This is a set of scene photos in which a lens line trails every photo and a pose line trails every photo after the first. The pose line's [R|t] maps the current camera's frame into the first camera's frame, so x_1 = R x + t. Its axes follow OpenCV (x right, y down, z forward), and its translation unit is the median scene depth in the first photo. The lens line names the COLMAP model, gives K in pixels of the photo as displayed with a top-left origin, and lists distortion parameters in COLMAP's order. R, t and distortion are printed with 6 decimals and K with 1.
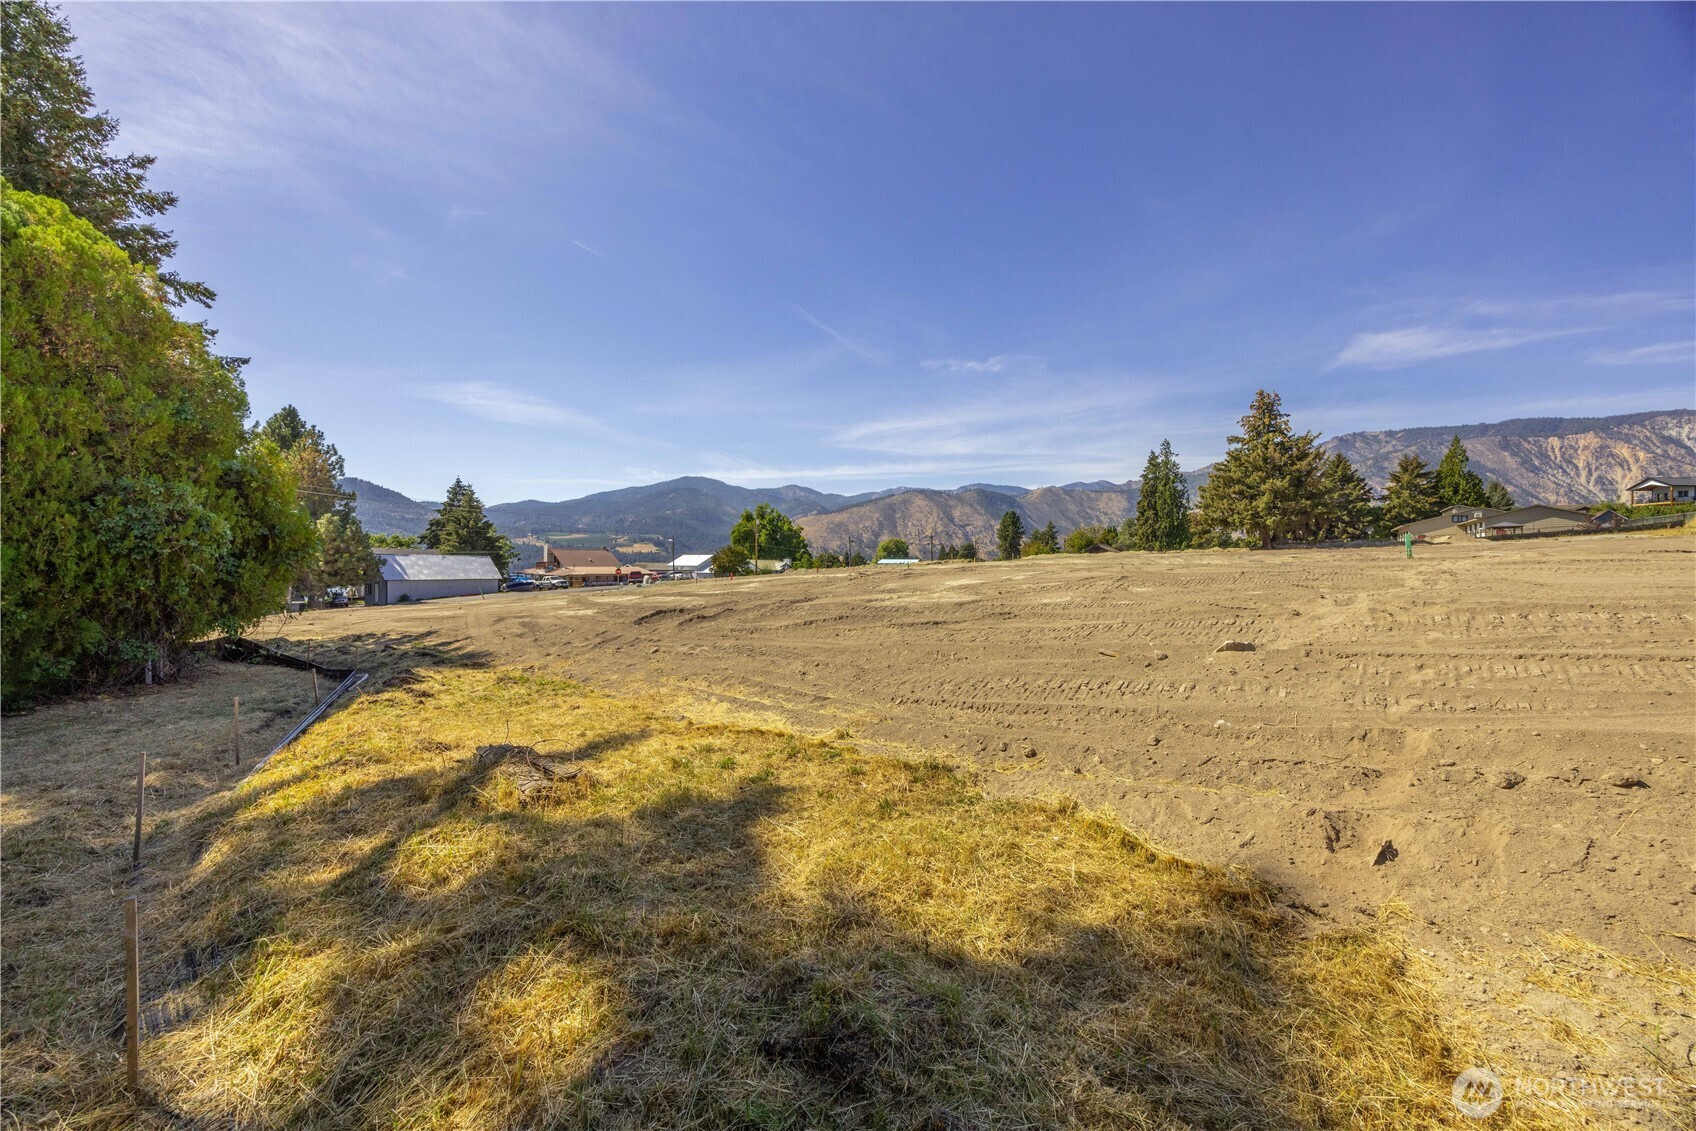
lens RADIAL K [[663.2, 0, 842.2], [0, 663.2, 569.1], [0, 0, 1]] dist [-0.001552, -0.000290]
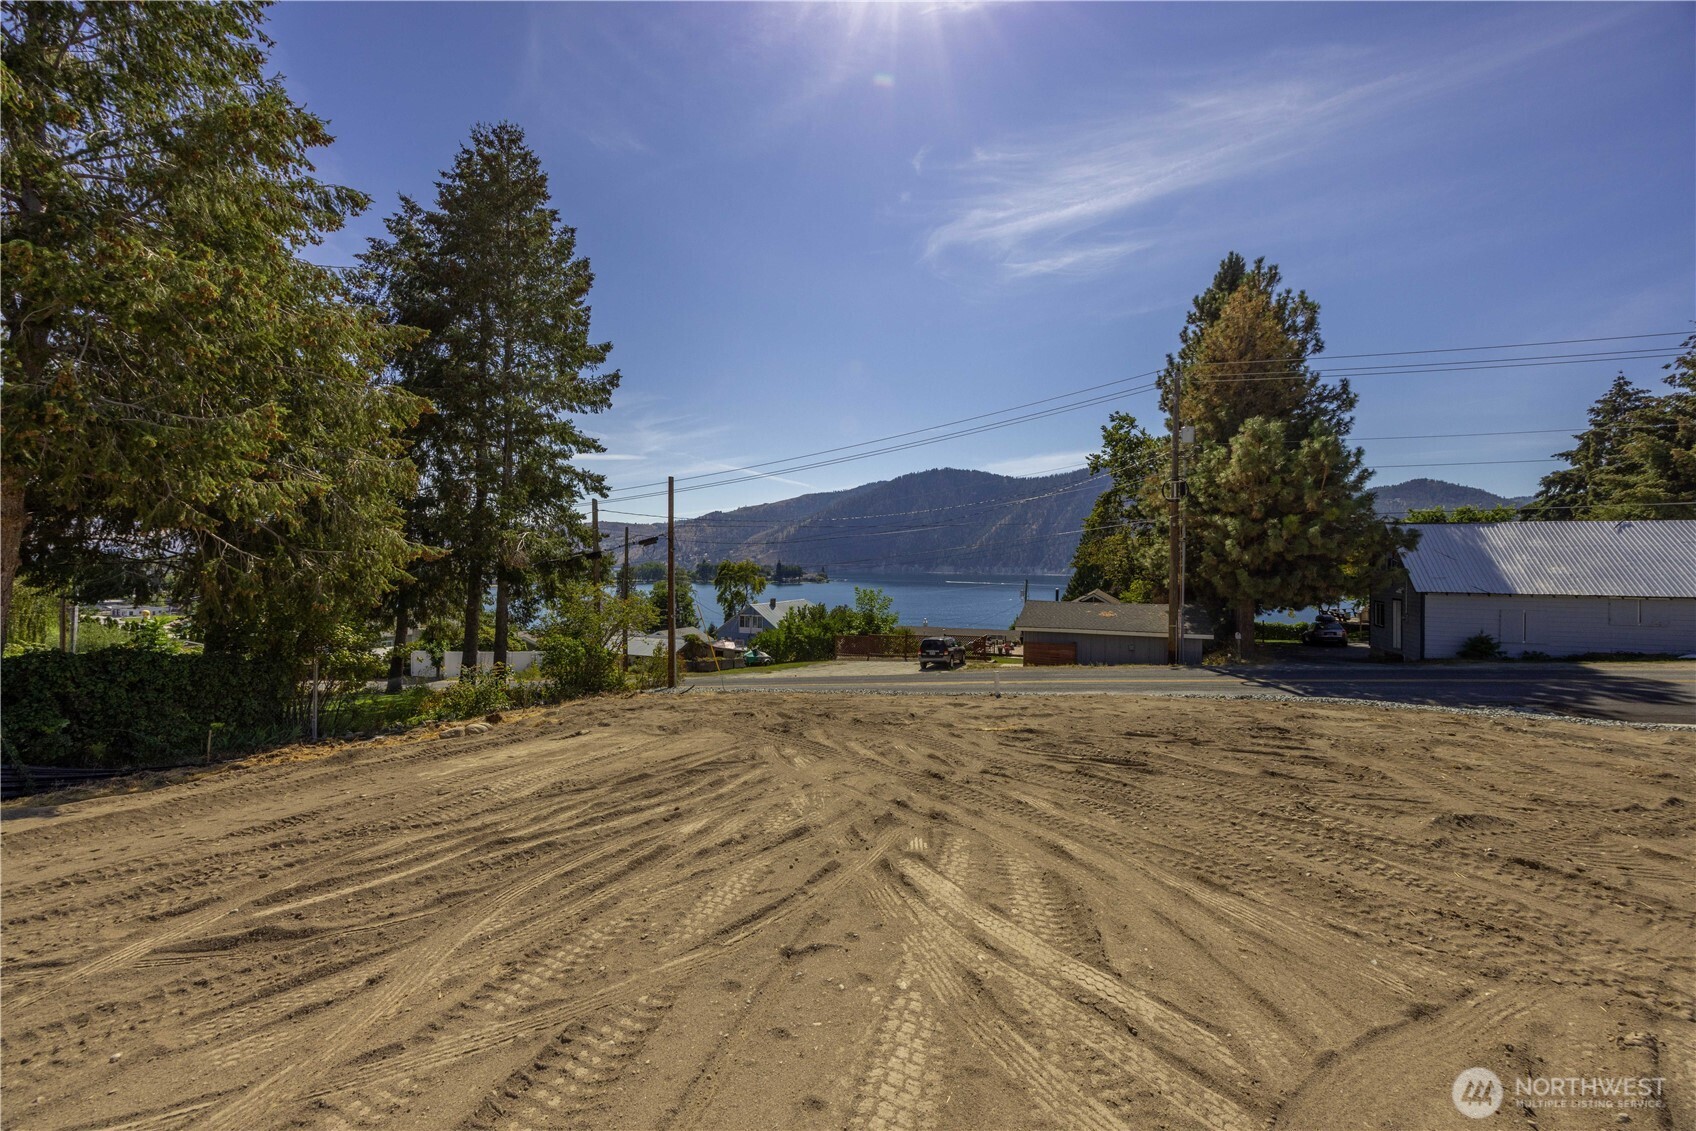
lens RADIAL K [[663.2, 0, 842.2], [0, 663.2, 569.1], [0, 0, 1]] dist [-0.001552, -0.000290]
pose [[0.213403, -0.004150, -0.976955, -0.223443], [-0.014345, 0.999870, -0.007381, 0.006342], [0.976859, 0.015590, 0.213316, 0.341002]]
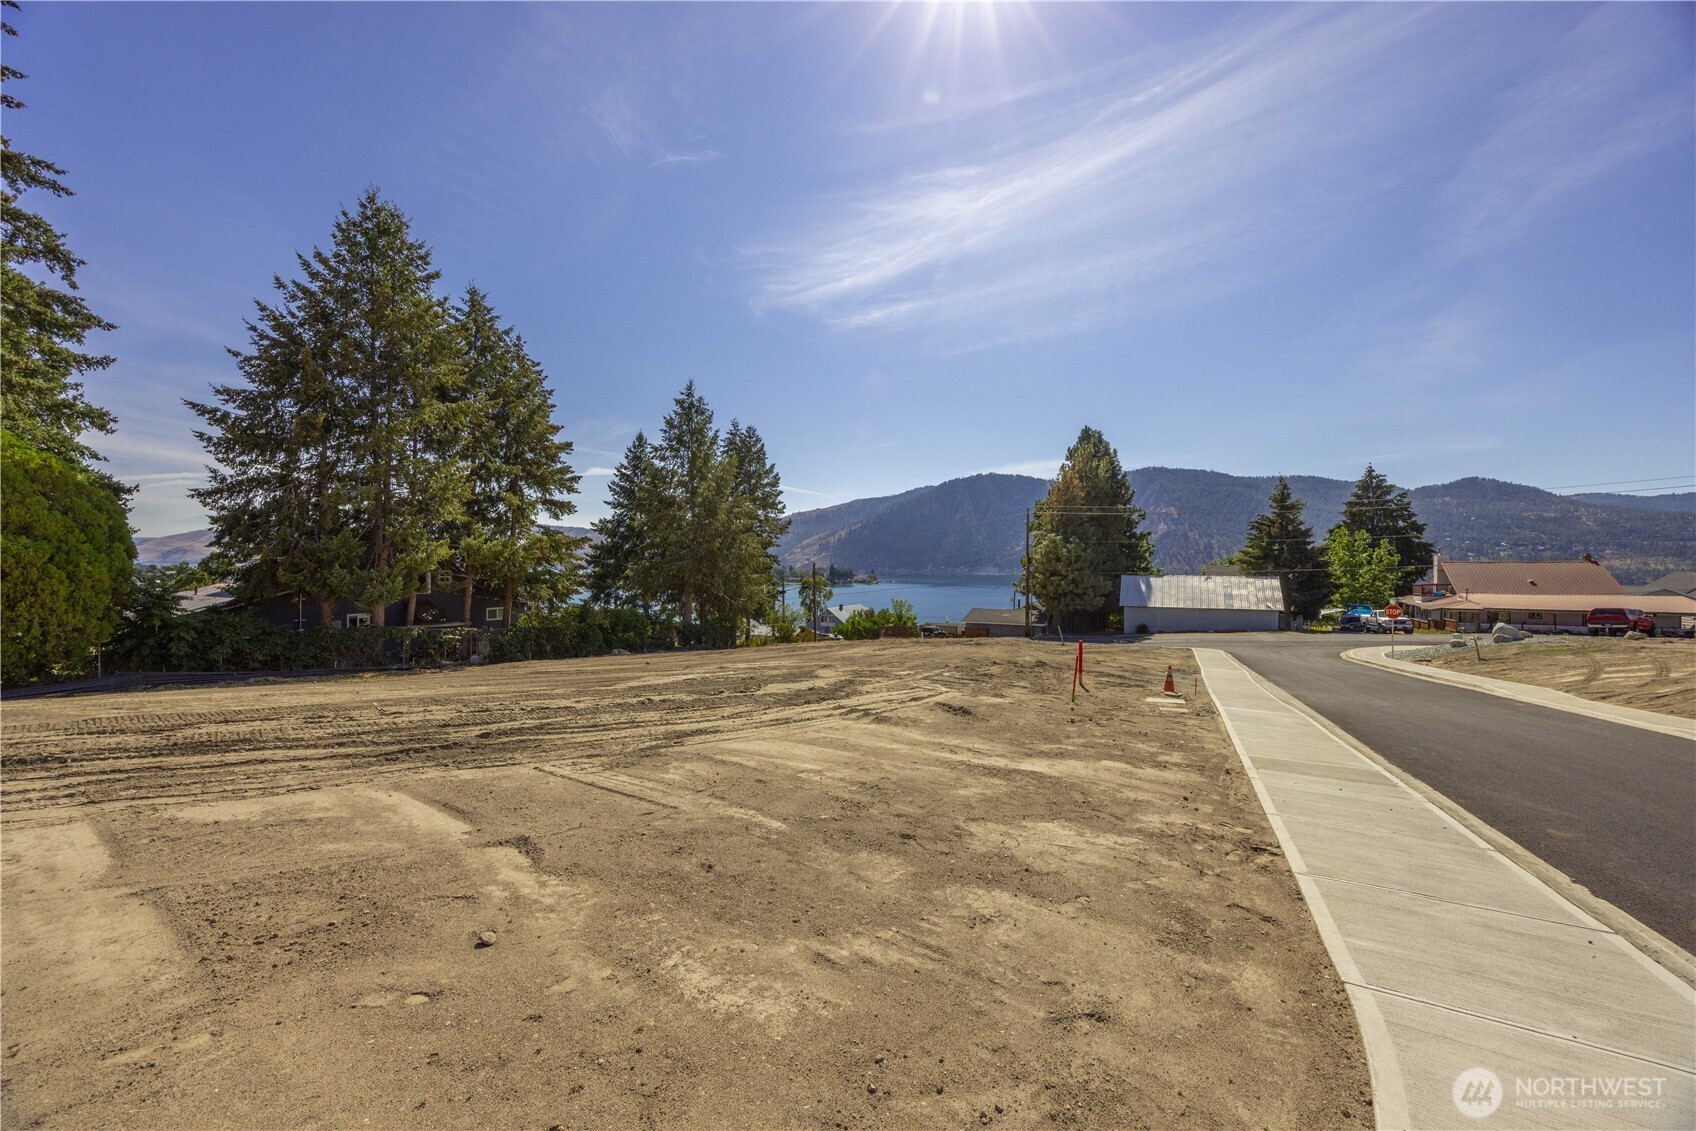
lens RADIAL K [[663.2, 0, 842.2], [0, 663.2, 569.1], [0, 0, 1]] dist [-0.001552, -0.000290]
pose [[0.139685, -0.003627, -0.990189, 0.060463], [-0.009619, 0.999941, -0.005020, -0.012691], [0.990149, 0.010226, 0.139641, 0.287532]]
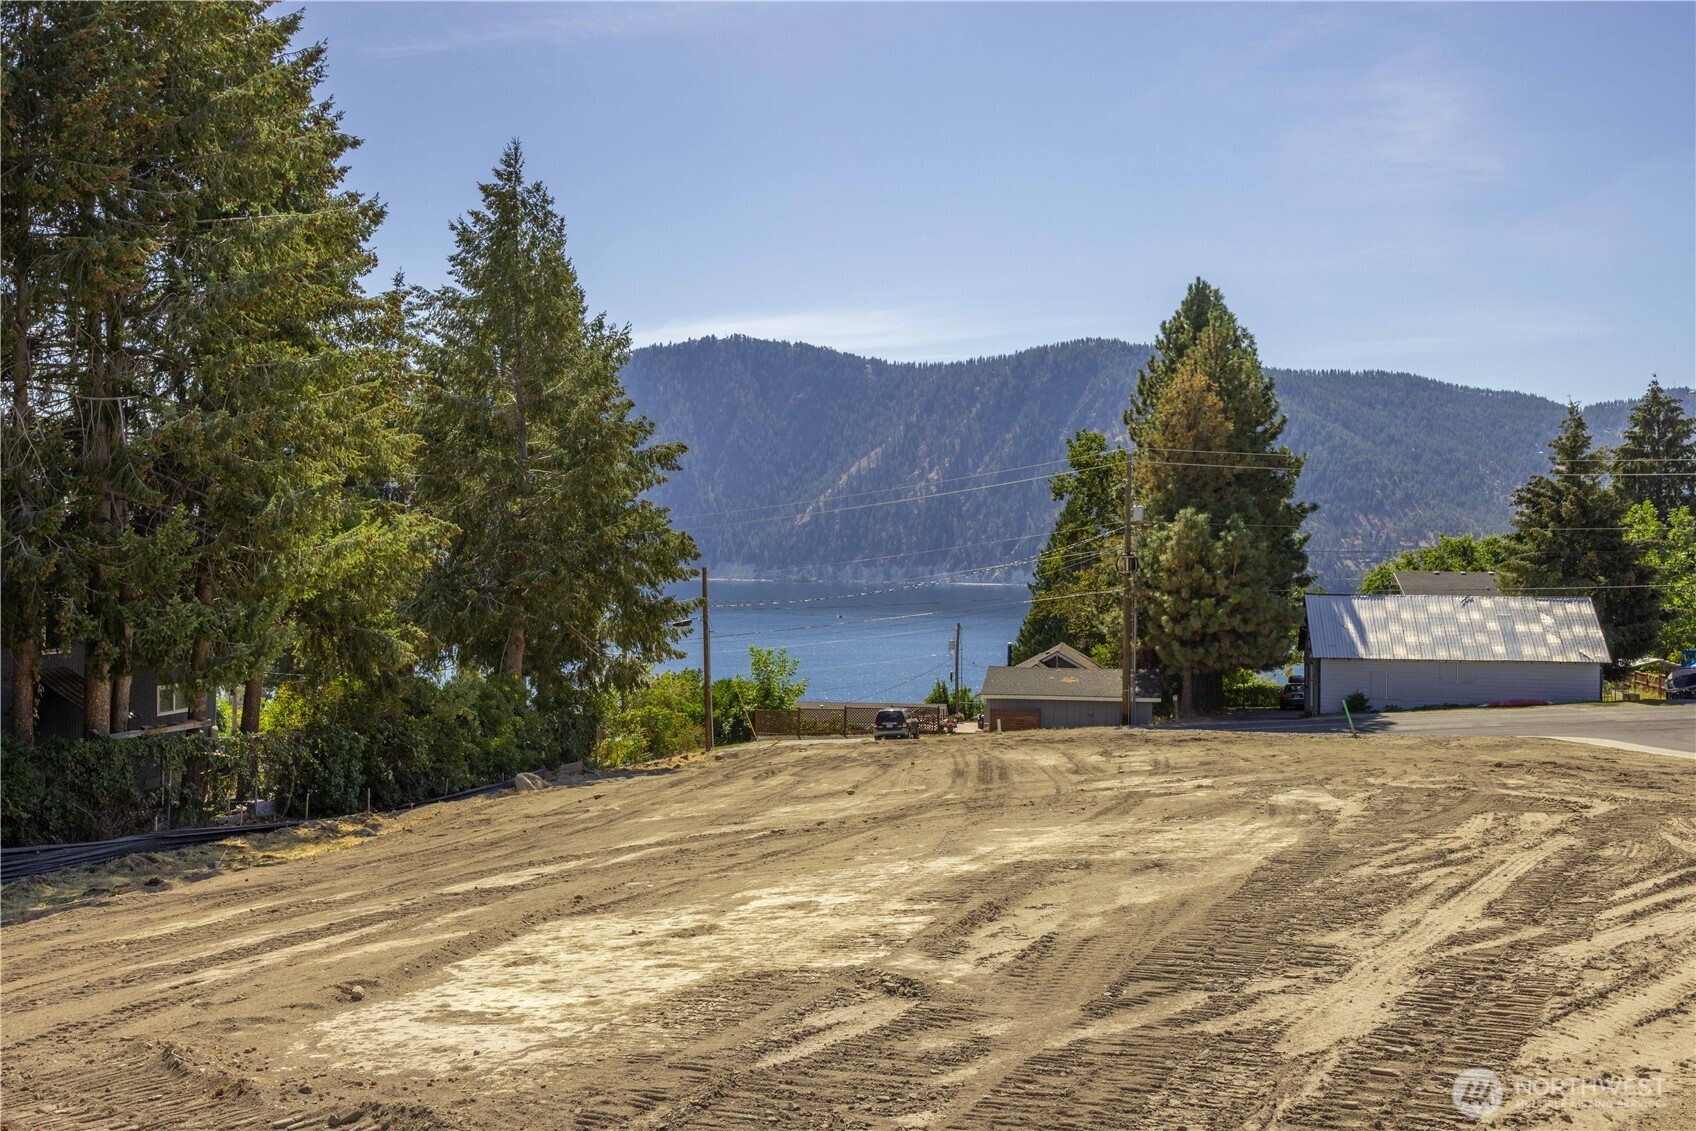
lens RADIAL K [[1663.1, 0, 848.0], [0, 1663.1, 565.5], [0, 0, 1]] dist [0.003113, 0.011831]
pose [[0.435898, -0.003182, -0.899990, 0.073723], [-0.011120, 0.999898, -0.008921, -0.016004], [0.899927, 0.013896, 0.435819, 0.148651]]
